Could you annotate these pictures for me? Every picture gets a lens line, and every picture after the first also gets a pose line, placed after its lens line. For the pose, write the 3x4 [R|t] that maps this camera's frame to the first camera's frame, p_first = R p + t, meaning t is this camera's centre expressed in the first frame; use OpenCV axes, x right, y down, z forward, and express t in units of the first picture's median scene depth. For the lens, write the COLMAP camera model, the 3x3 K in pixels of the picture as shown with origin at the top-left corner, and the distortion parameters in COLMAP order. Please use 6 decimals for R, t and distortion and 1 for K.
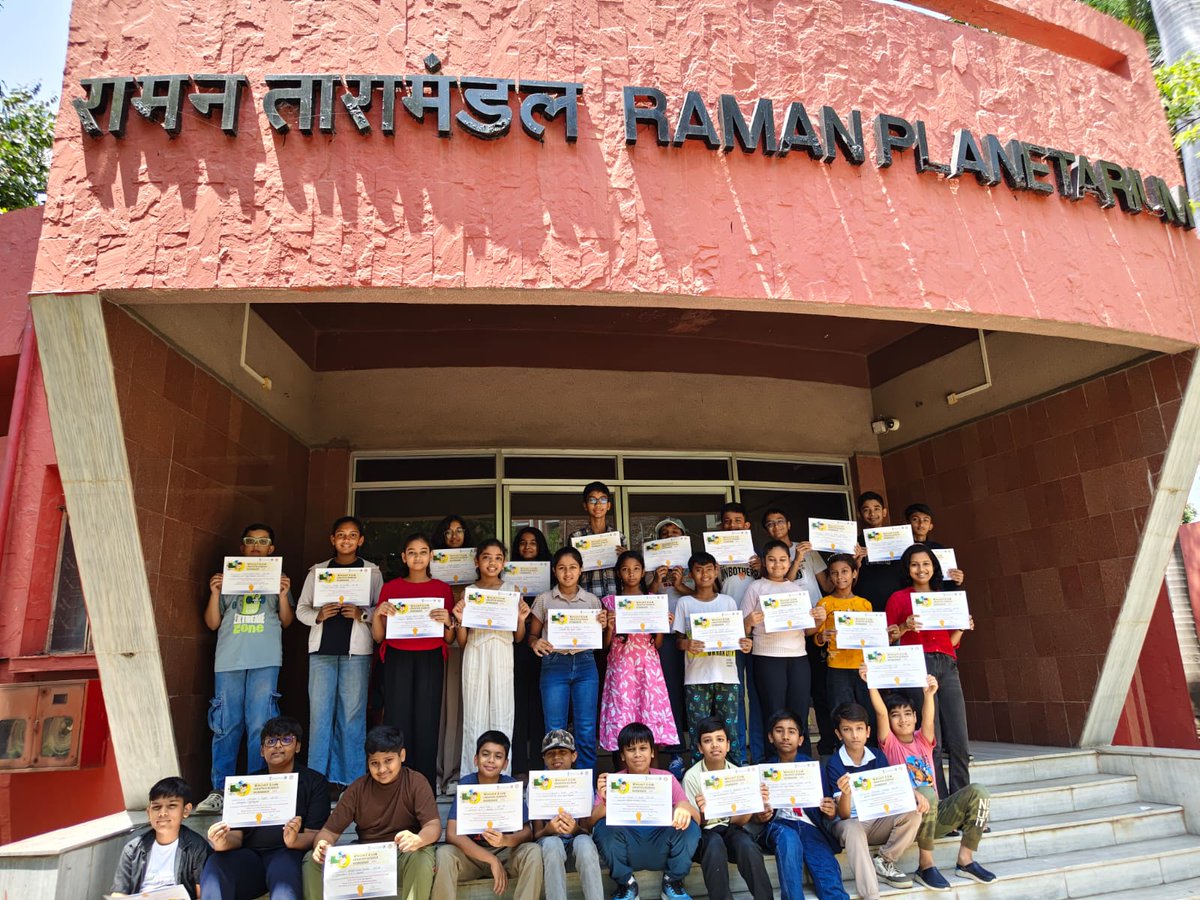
lens RADIAL K [[824.0, 0, 600.0], [0, 824.0, 450.0], [0, 0, 1]] dist [0.052762, -0.056602]
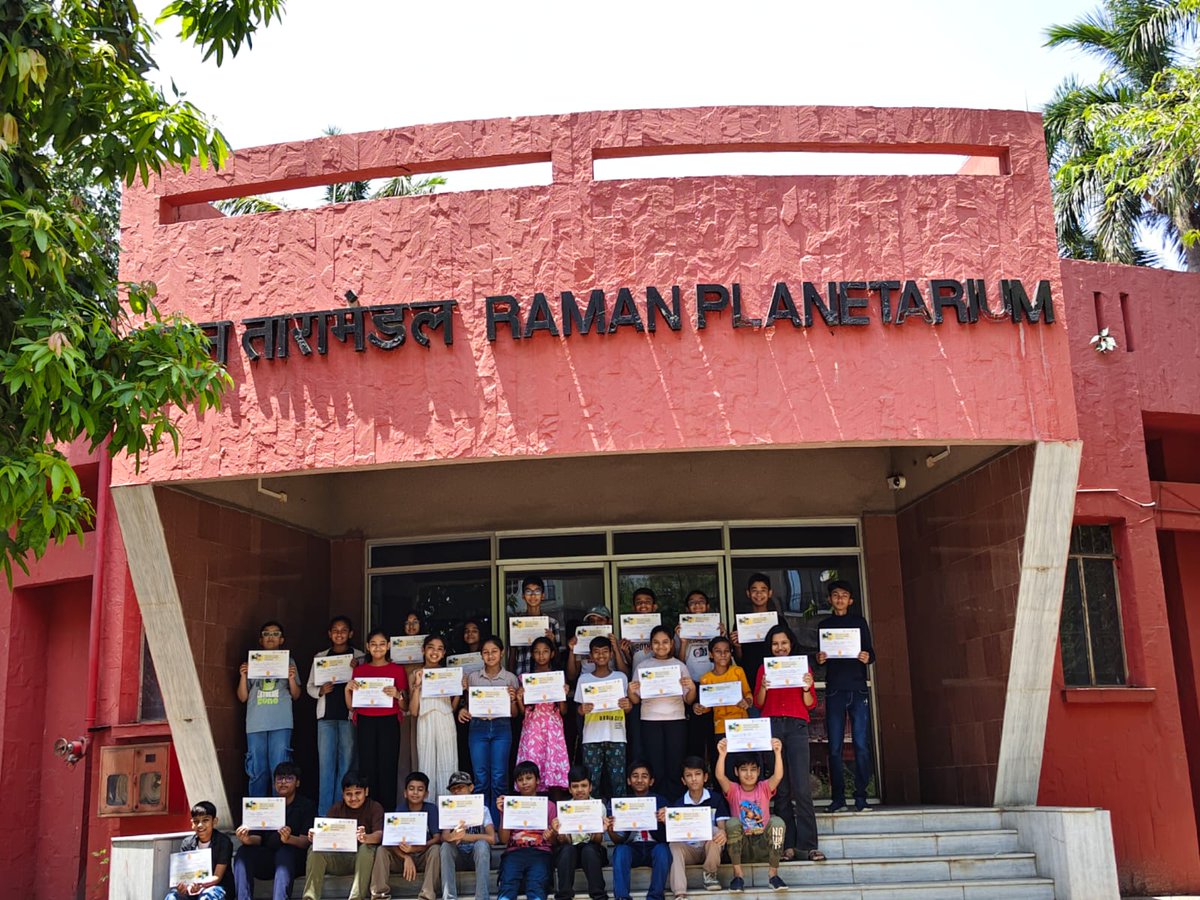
lens RADIAL K [[1446.6, 0, 581.1], [0, 1446.6, 443.6], [0, 0, 1]] dist [0.083839, -0.038651]
pose [[0.959821, -0.054988, -0.275174, 0.775758], [0.067129, 0.997134, 0.034894, -0.263438], [0.272466, -0.051964, 0.960761, -1.167759]]
